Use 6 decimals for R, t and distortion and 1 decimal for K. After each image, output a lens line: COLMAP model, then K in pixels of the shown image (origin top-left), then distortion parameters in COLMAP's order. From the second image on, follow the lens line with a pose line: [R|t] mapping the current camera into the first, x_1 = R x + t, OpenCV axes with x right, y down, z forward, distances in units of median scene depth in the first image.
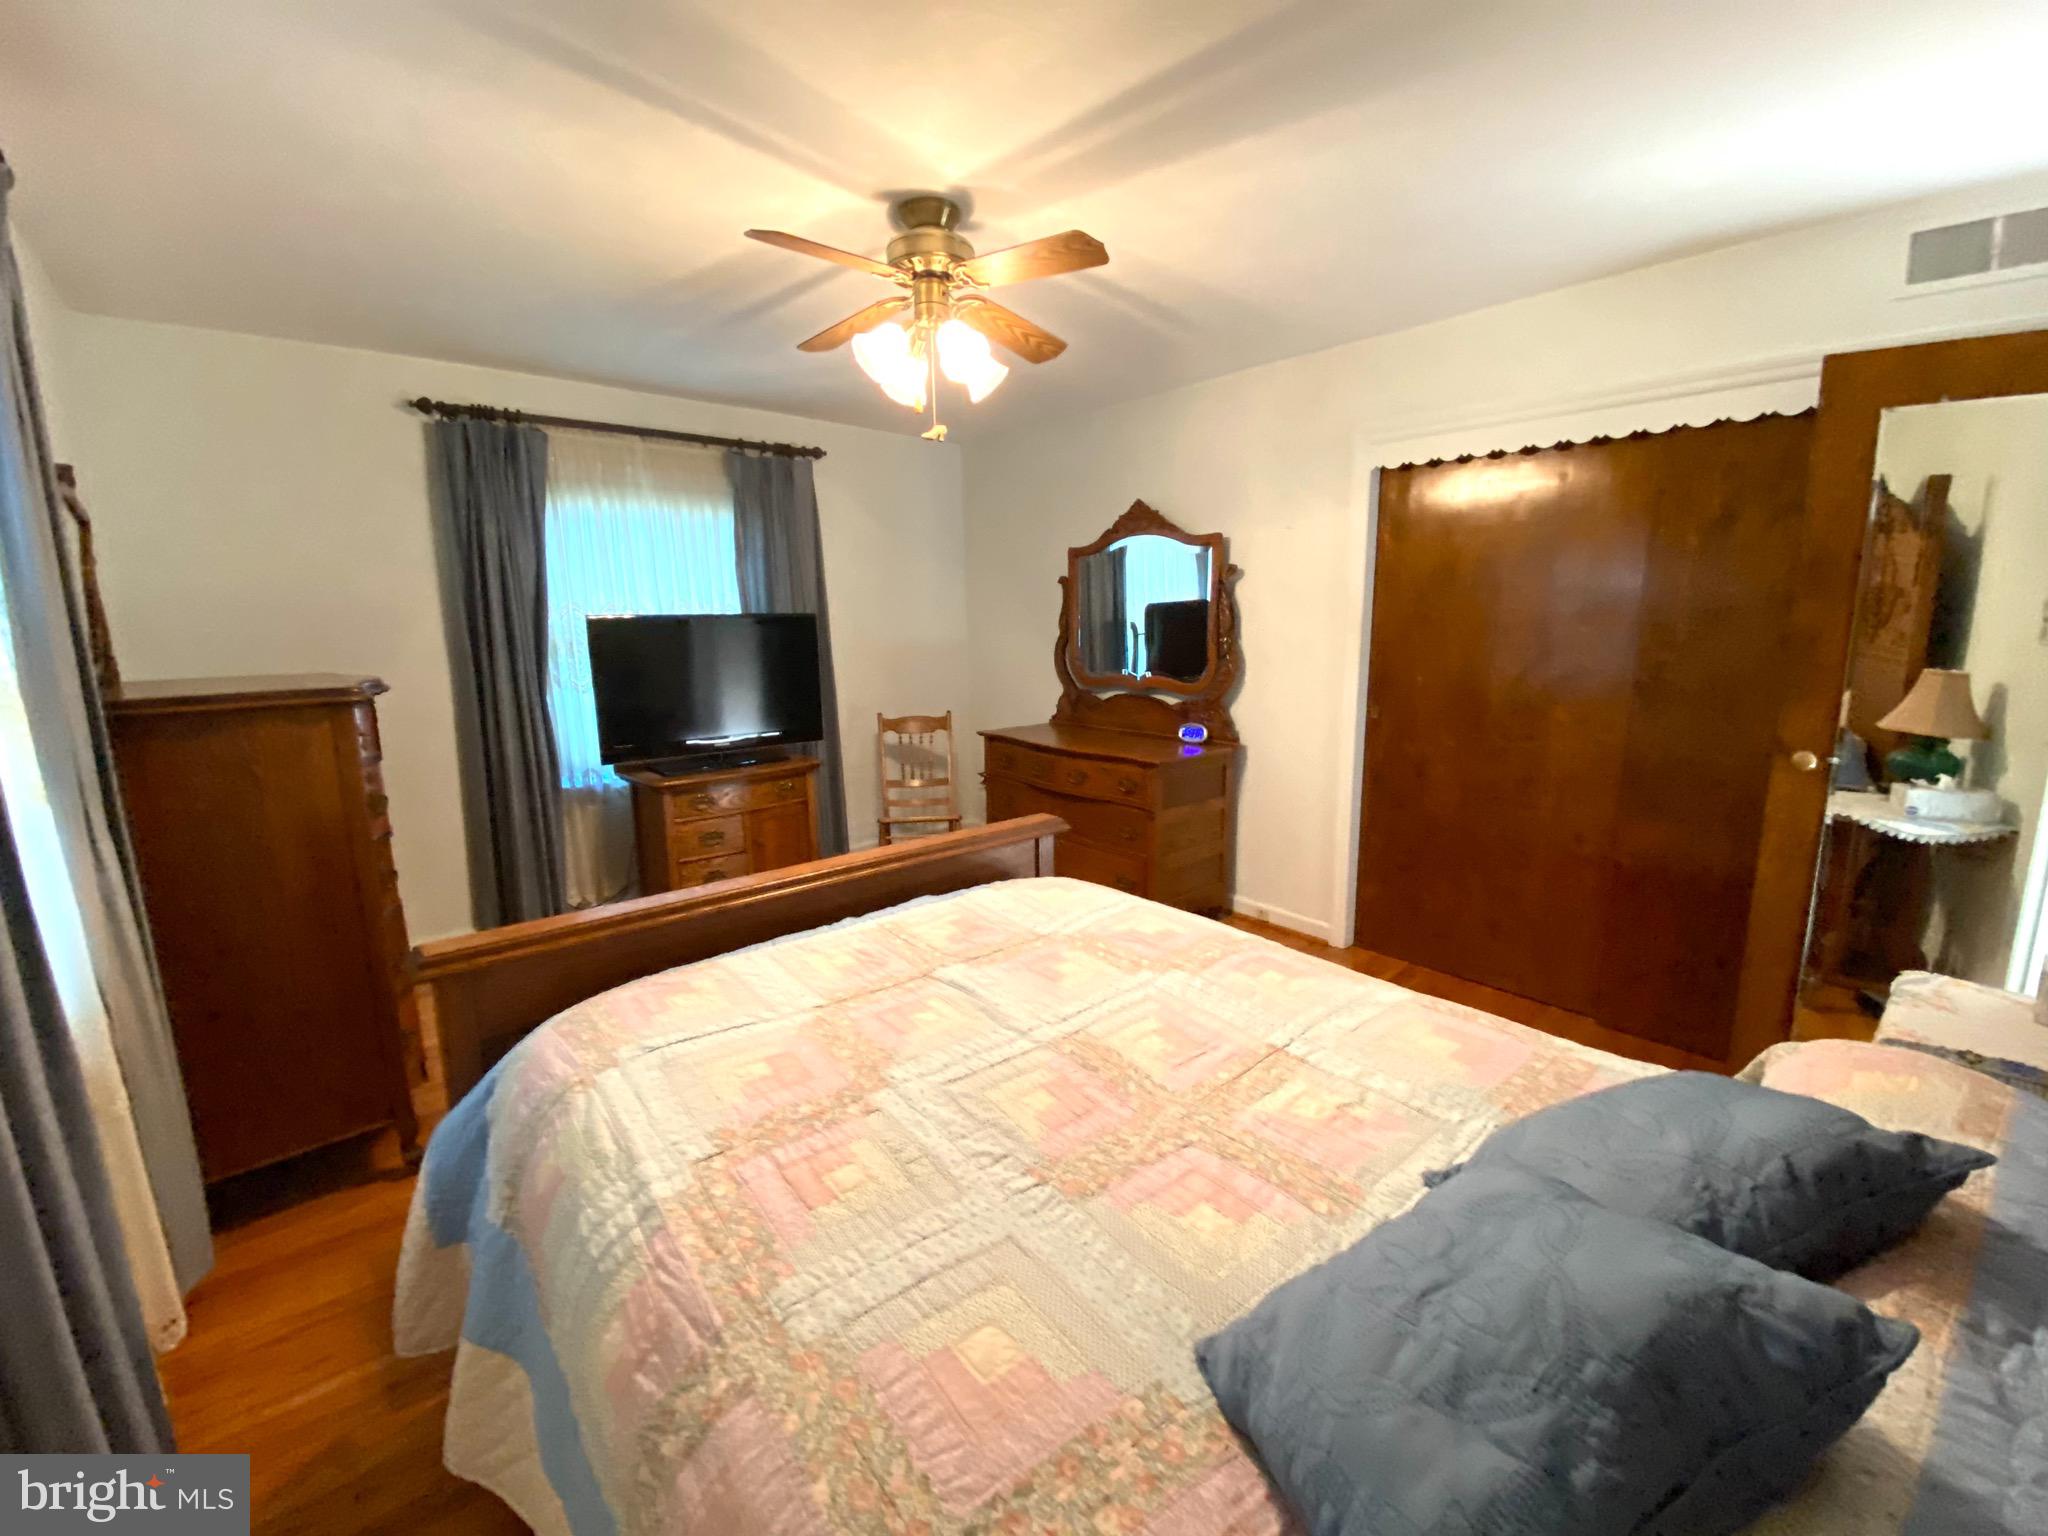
lens RADIAL K [[830.4, 0, 1015.7], [0, 830.4, 769.2], [0, 0, 1]] dist [0.029422, -0.023725]
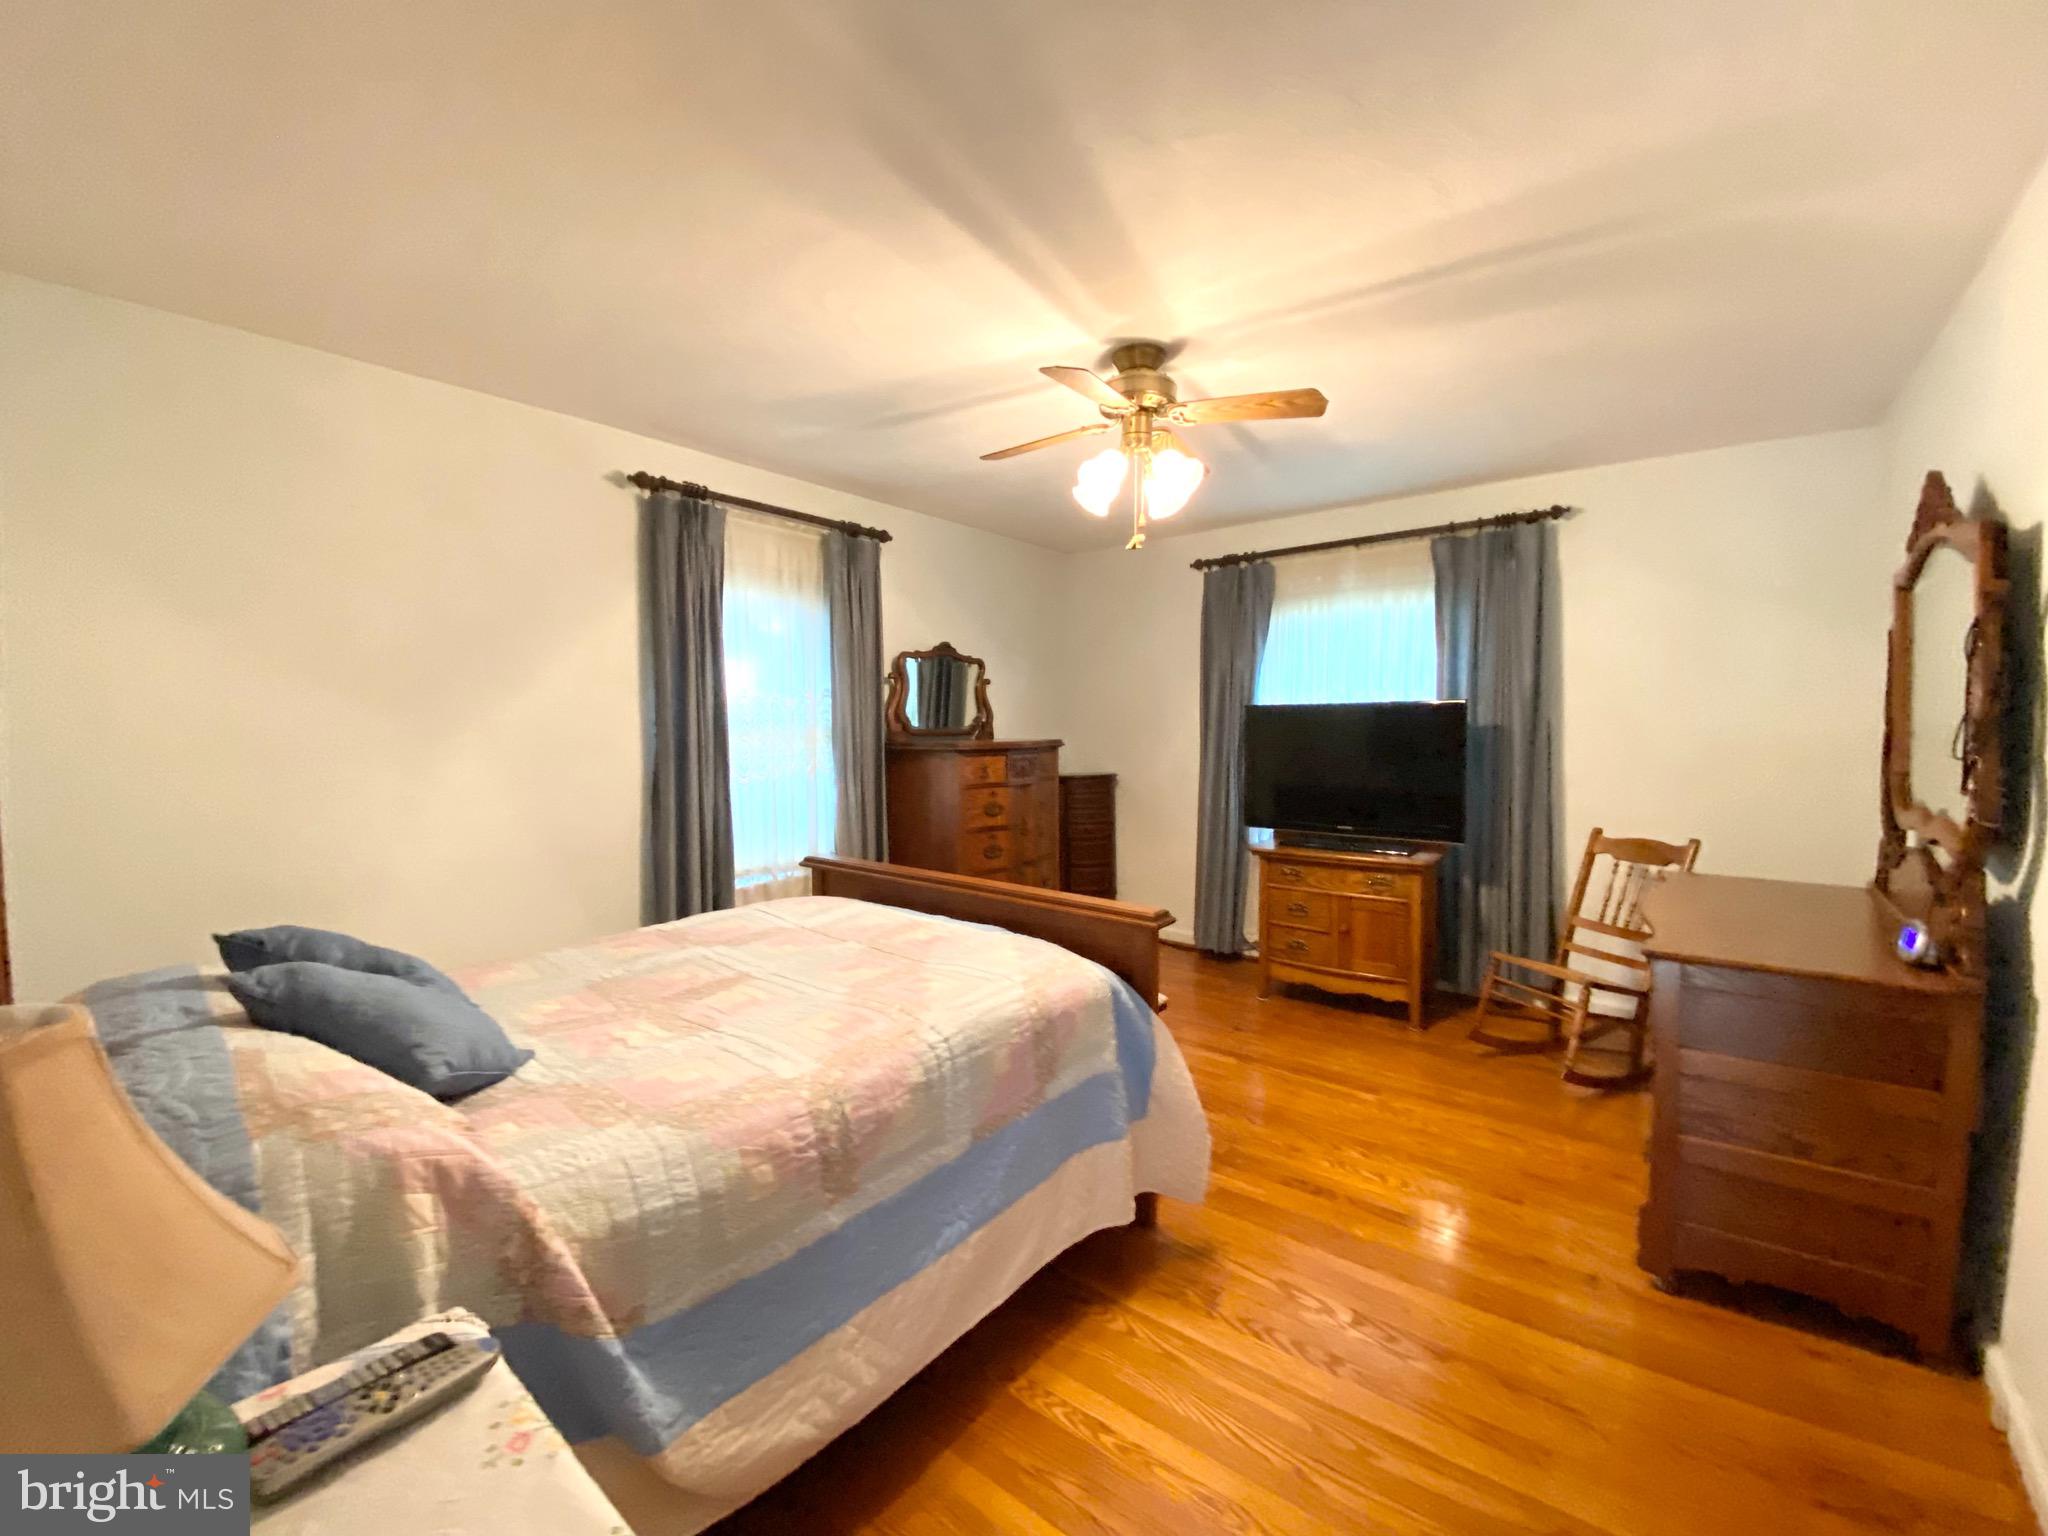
lens RADIAL K [[830.4, 0, 1015.7], [0, 830.4, 769.2], [0, 0, 1]] dist [0.029422, -0.023725]
pose [[0.186590, 0.069086, -0.980006, 0.674768], [-0.172230, 0.984376, 0.036603, -0.080112], [0.967223, 0.161957, 0.195573, 0.462056]]
